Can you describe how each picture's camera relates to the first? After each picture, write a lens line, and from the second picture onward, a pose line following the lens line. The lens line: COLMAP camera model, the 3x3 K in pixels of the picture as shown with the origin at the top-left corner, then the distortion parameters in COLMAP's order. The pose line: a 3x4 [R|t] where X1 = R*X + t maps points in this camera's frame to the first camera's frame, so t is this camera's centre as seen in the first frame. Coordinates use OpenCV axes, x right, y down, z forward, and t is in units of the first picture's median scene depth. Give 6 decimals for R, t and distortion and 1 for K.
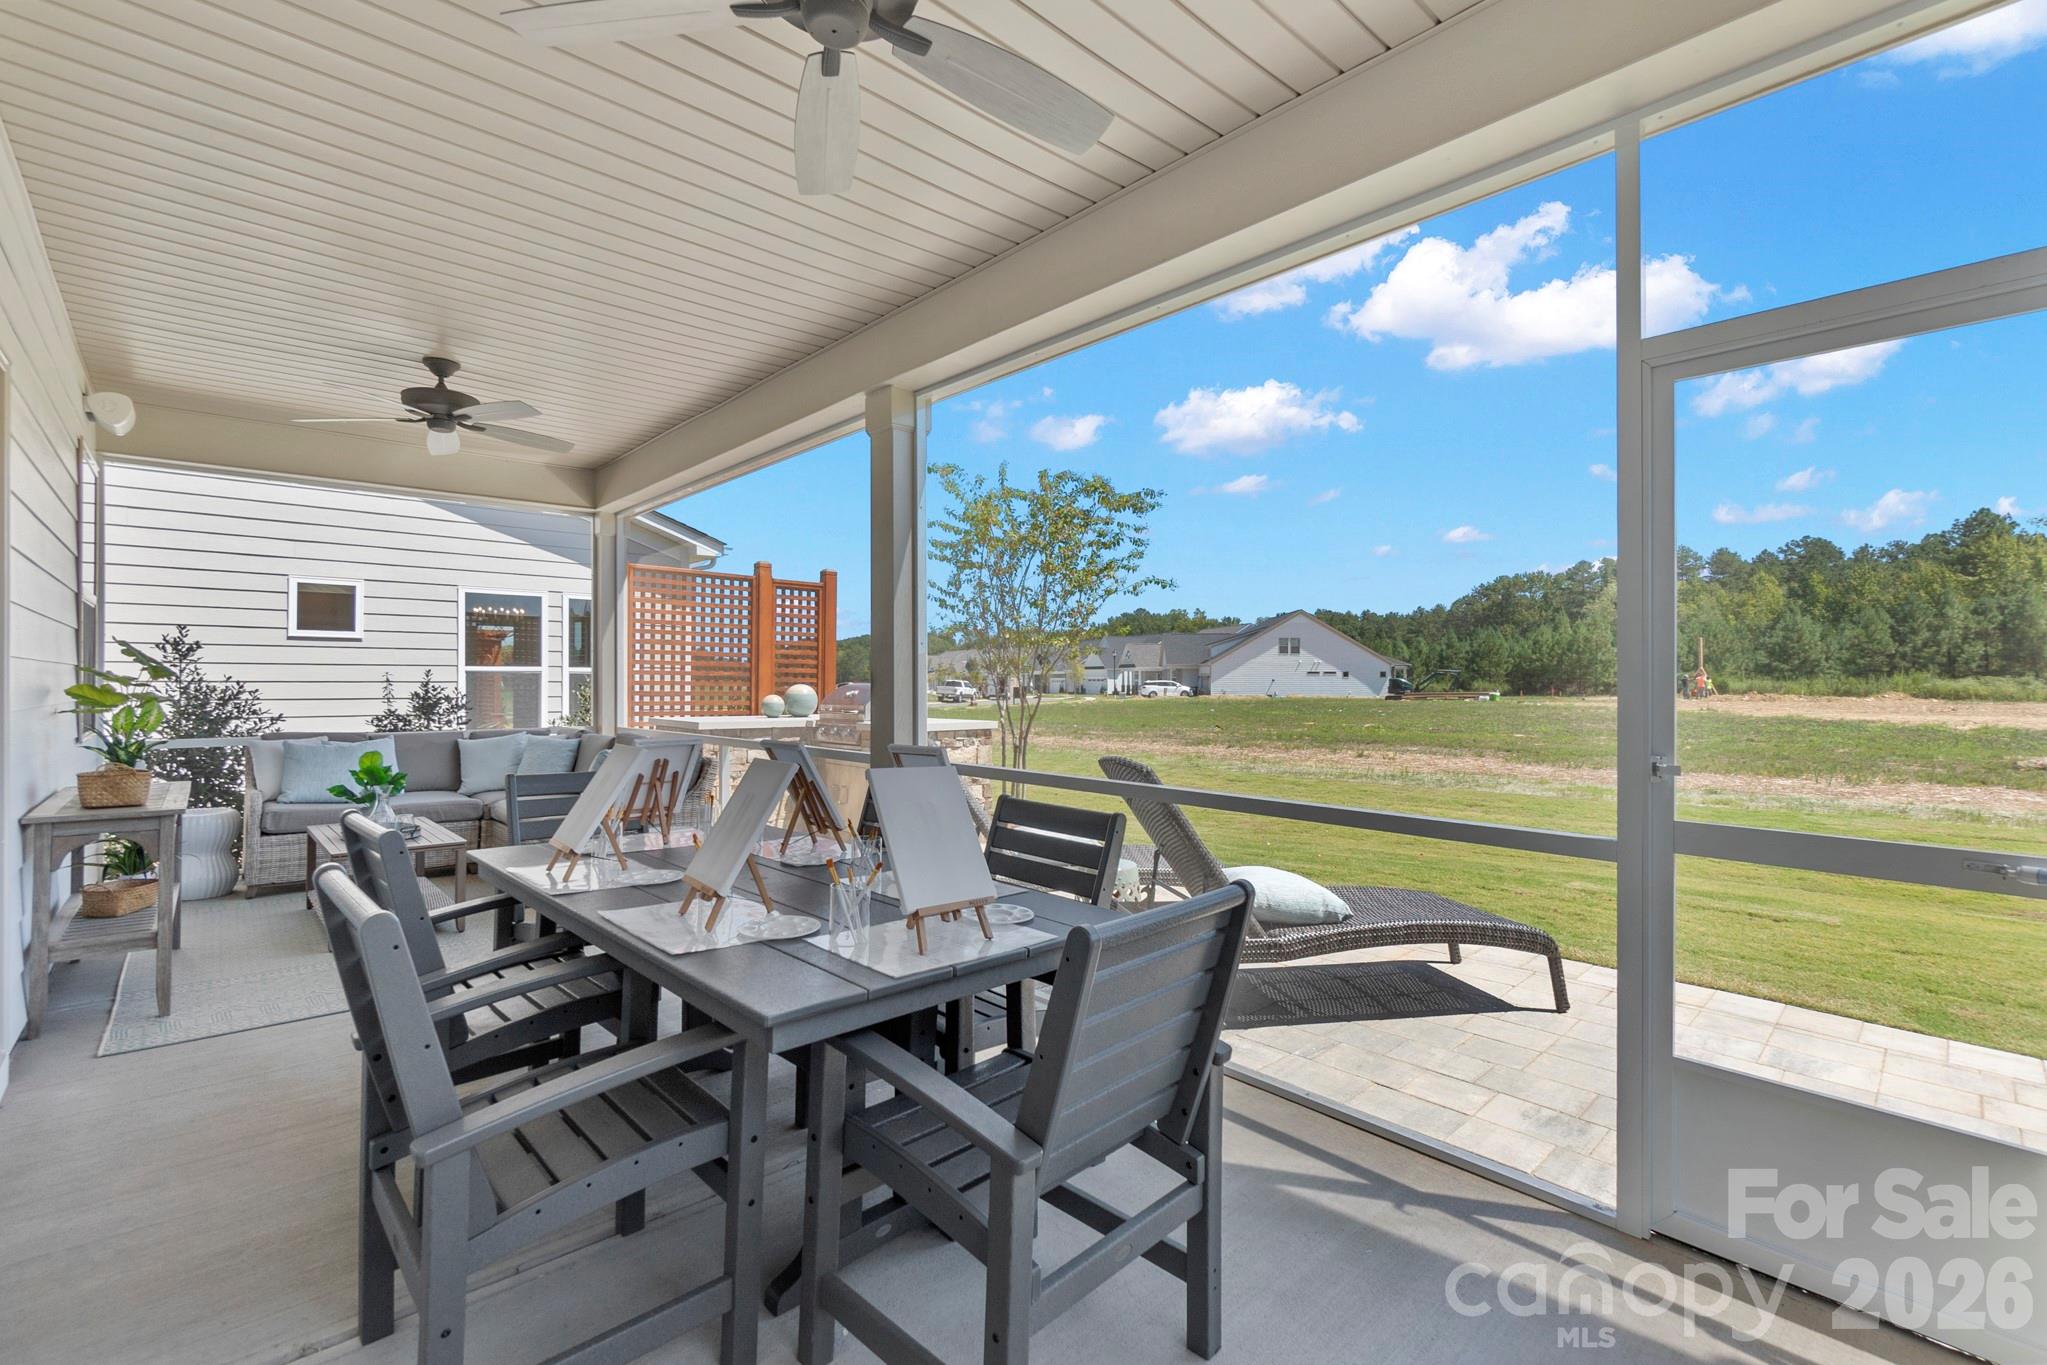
lens RADIAL K [[885.2, 0, 1004.3], [0, 885.2, 685.6], [0, 0, 1]] dist [-0.007165, 0.000352]
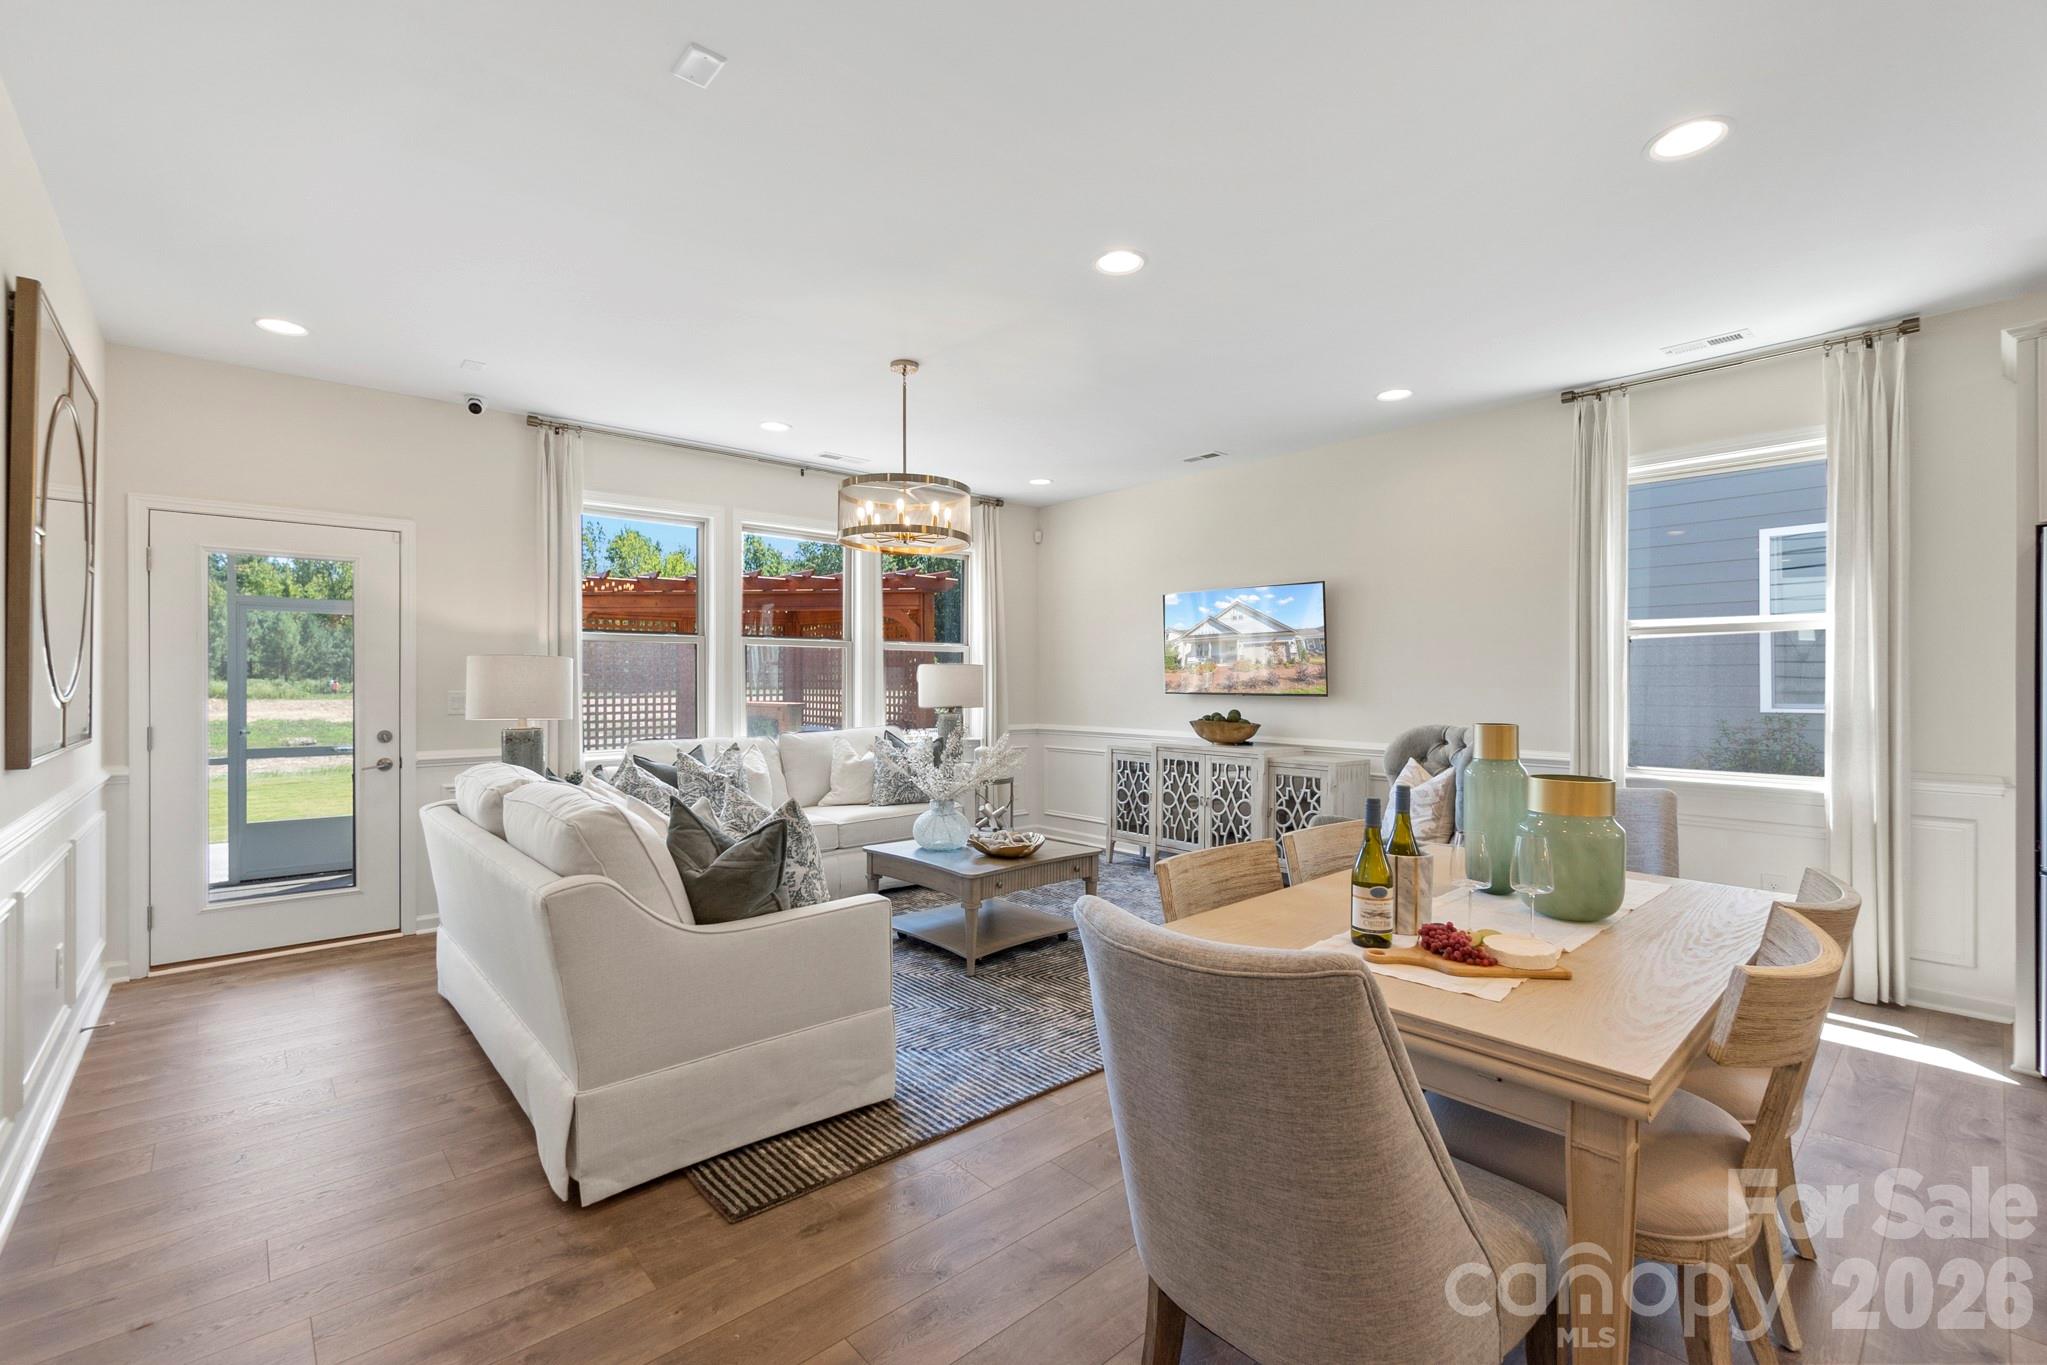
lens RADIAL K [[880.4, 0, 1013.5], [0, 880.4, 677.4], [0, 0, 1]] dist [-0.001715, 0.000010]
pose [[0.010200, 0.002626, 0.999945, -0.068555], [0.006777, 0.999973, -0.002695, -0.002153], [-0.999925, 0.006804, 0.010182, -0.051618]]
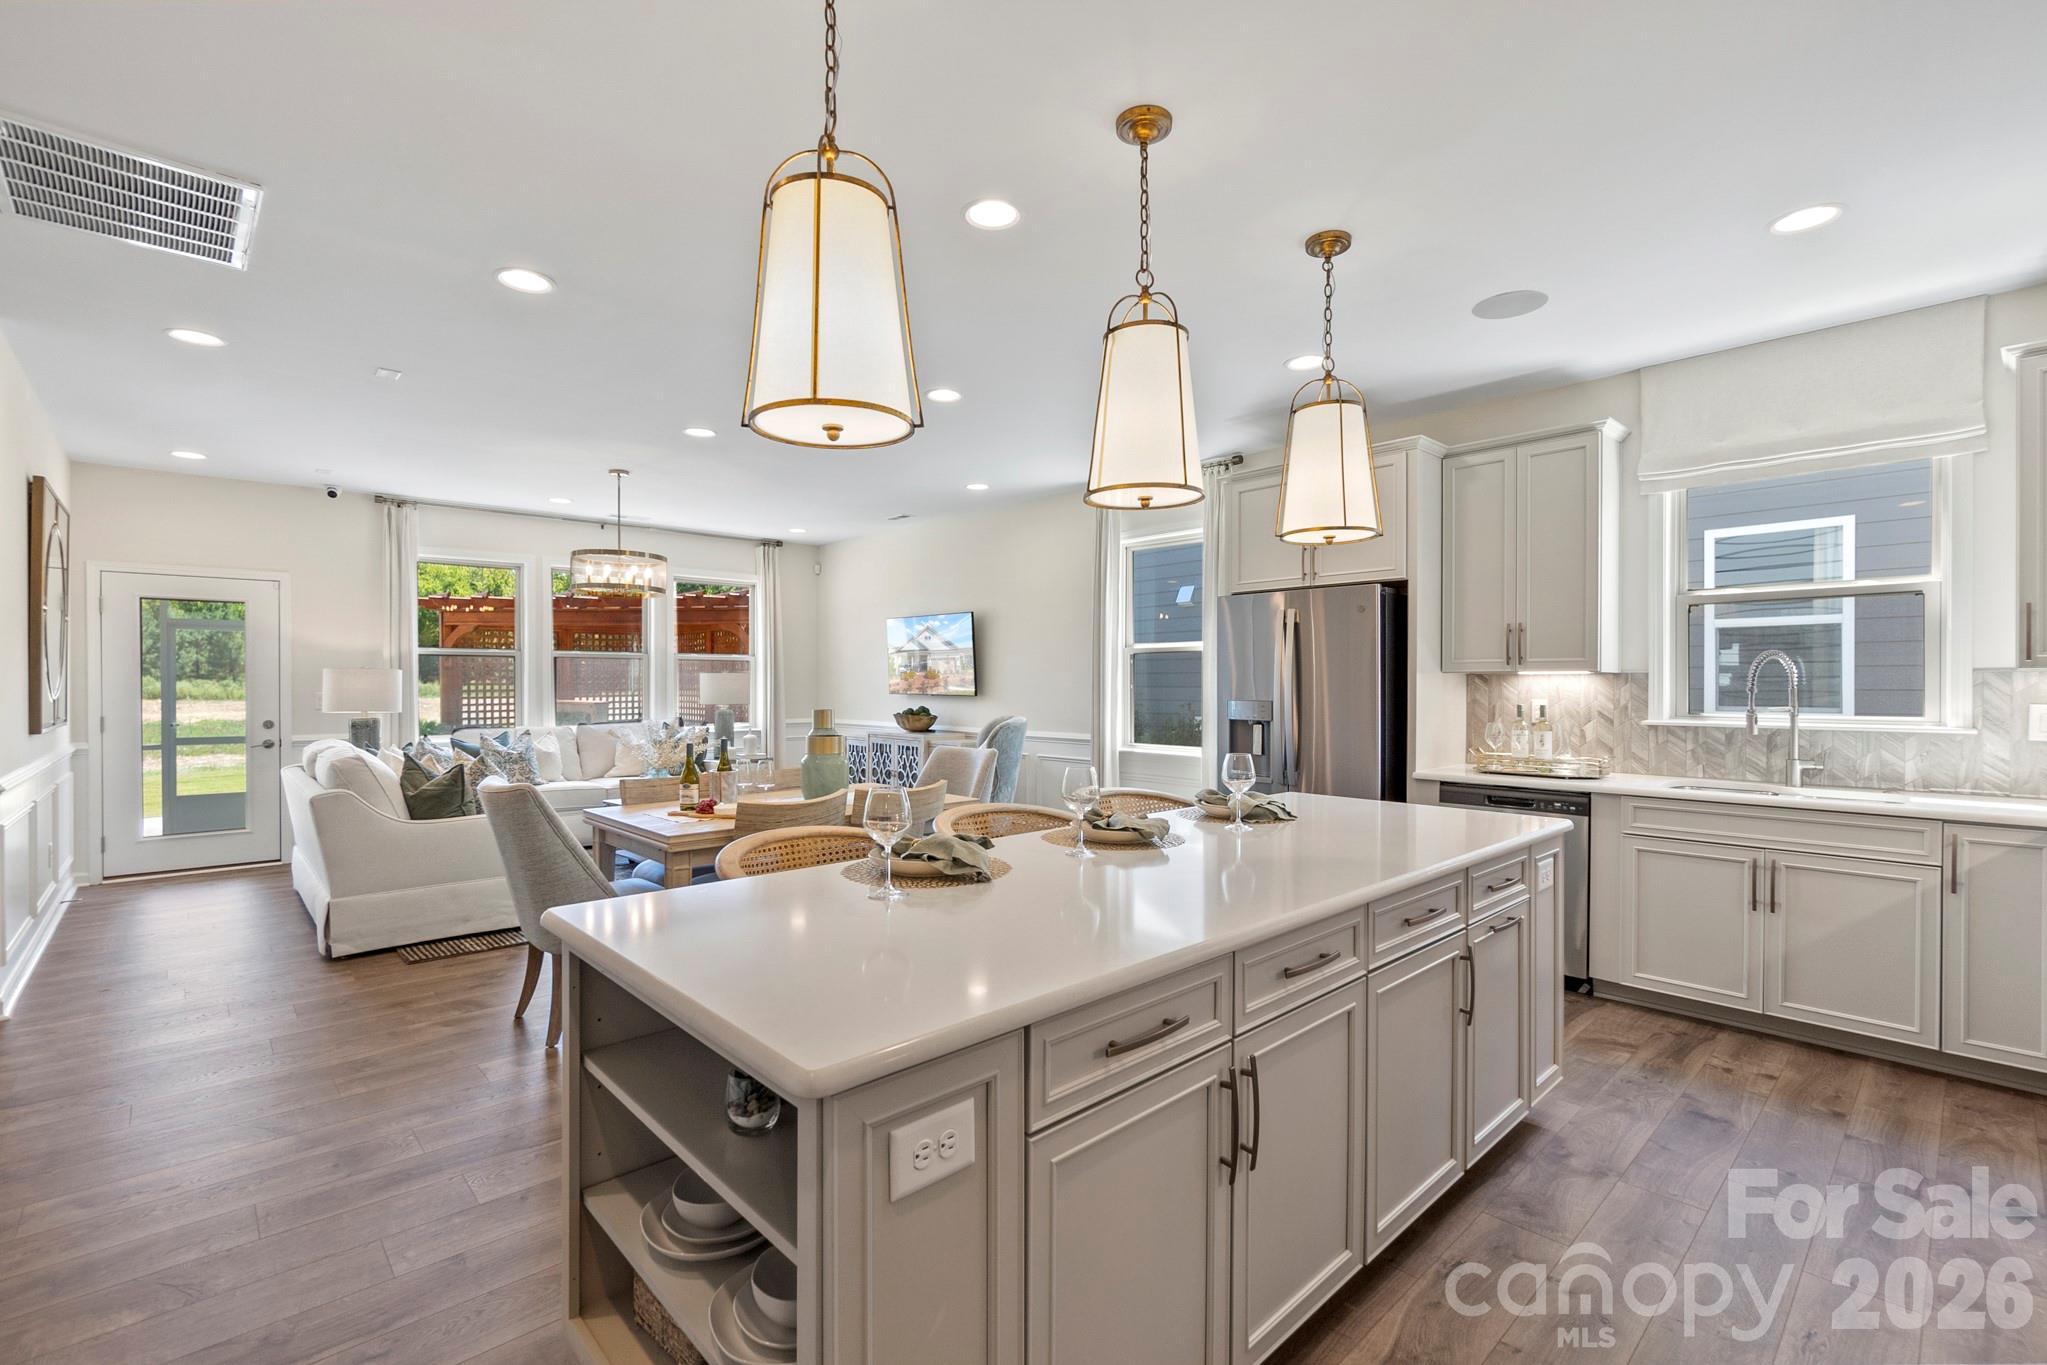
lens RADIAL K [[898.4, 0, 1005.6], [0, 898.4, 681.5], [0, 0, 1]] dist [-0.000477, -0.000379]
pose [[-0.006805, -0.002059, 0.999975, -0.098436], [0.007497, 0.999970, 0.002110, -0.002416], [-0.999949, 0.007511, -0.006790, -0.080760]]
